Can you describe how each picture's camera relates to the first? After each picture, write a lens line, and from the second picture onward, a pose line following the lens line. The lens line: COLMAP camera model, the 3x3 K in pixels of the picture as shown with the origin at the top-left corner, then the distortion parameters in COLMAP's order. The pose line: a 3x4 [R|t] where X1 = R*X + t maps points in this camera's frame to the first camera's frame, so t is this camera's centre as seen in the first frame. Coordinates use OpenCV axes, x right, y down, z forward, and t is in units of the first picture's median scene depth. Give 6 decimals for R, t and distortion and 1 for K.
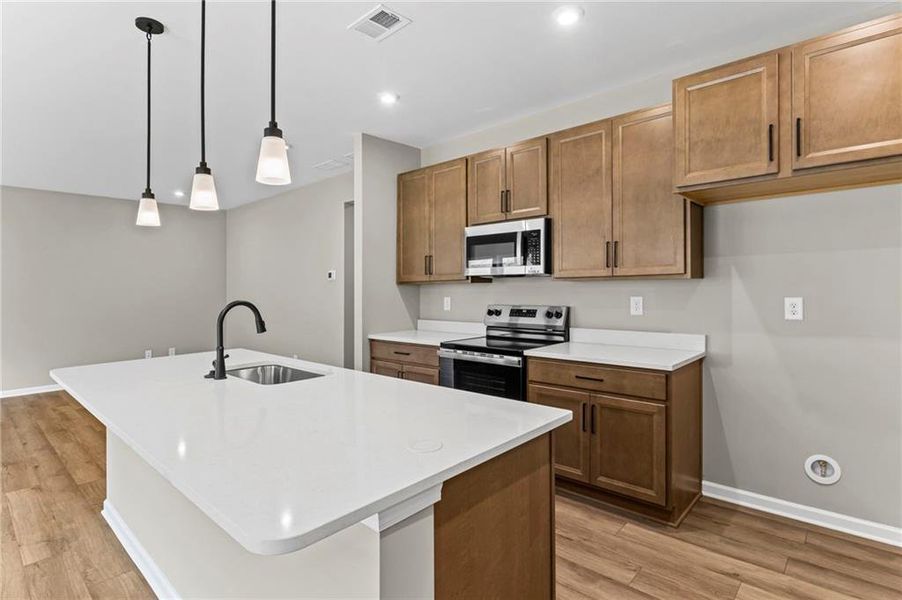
lens RADIAL K [[461.5, 0, 435.4], [0, 461.5, 282.0], [0, 0, 1]] dist [0.019204, 0.001977]
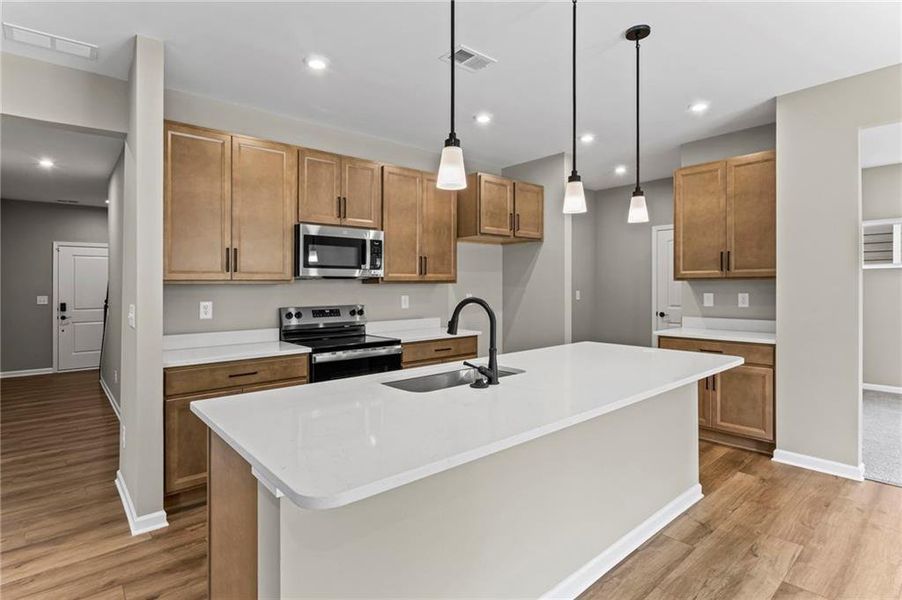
lens RADIAL K [[461.5, 0, 434.5], [0, 461.5, 284.6], [0, 0, 1]] dist [0.019204, 0.001977]
pose [[0.115478, 0.021671, 0.993074, -0.875260], [-0.001811, 0.999765, -0.021606, 0.025524], [-0.993308, 0.000696, 0.115490, 0.662248]]
